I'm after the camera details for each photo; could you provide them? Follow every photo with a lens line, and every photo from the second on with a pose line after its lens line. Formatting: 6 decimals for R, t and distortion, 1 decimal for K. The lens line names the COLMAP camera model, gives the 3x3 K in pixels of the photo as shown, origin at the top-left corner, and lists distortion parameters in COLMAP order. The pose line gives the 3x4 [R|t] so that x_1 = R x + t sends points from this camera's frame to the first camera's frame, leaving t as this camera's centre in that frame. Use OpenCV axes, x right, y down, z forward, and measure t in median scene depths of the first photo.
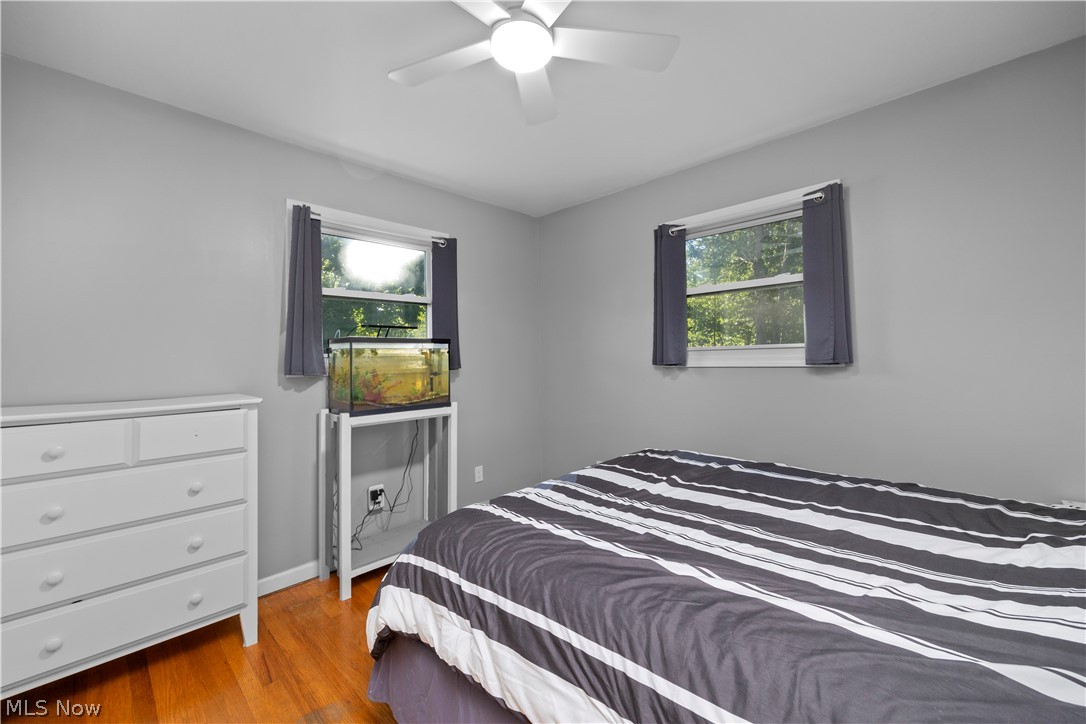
lens RADIAL K [[423.9, 0, 545.5], [0, 423.9, 361.9], [0, 0, 1]] dist [-0.000201, -0.000082]
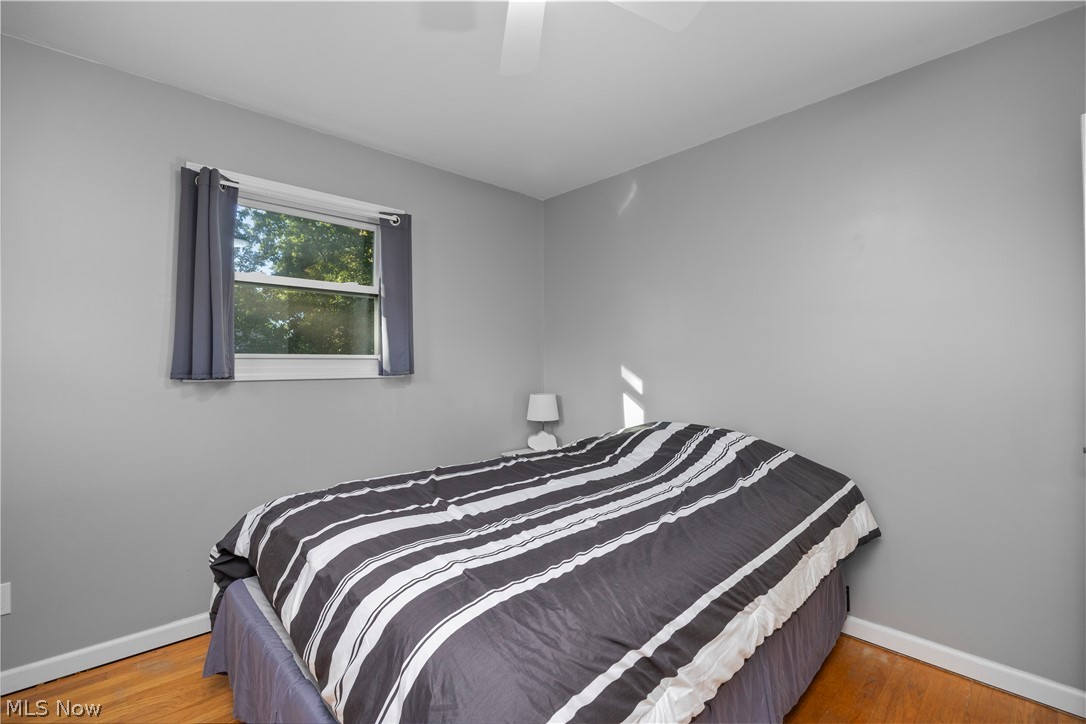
lens RADIAL K [[475.5, 0, 545.0], [0, 475.5, 359.1], [0, 0, 1]] dist [-0.003338, -0.000021]
pose [[0.096755, 0.027324, 0.994933, -0.491189], [0.013076, 0.999502, -0.028721, 0.004578], [-0.995222, 0.015788, 0.096349, 0.489207]]
